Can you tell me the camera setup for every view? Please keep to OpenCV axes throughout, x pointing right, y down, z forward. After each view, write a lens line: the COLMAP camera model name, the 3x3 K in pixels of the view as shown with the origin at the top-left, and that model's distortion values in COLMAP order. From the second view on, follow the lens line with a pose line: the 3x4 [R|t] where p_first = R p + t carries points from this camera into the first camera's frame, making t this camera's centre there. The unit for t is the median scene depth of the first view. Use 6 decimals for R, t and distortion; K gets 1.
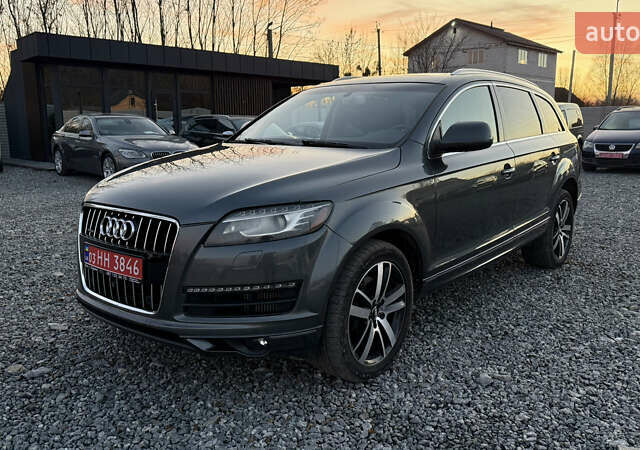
lens RADIAL K [[580.2, 0, 316.1], [0, 580.2, 228.8], [0, 0, 1]] dist [0.153178, -0.005636]
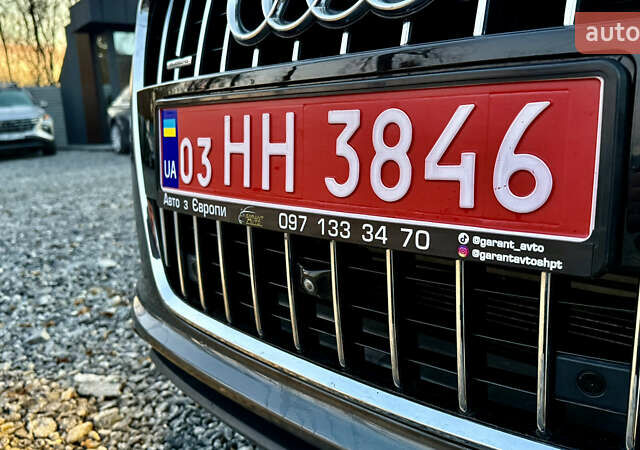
lens RADIAL K [[580.2, 0, 321.9], [0, 580.2, 224.6], [0, 0, 1]] dist [0.153178, -0.005636]
pose [[0.996289, -0.025977, -0.082057, -0.224224], [0.026232, 0.999654, 0.002039, 0.052505], [0.081976, -0.004184, 0.996626, 0.562019]]
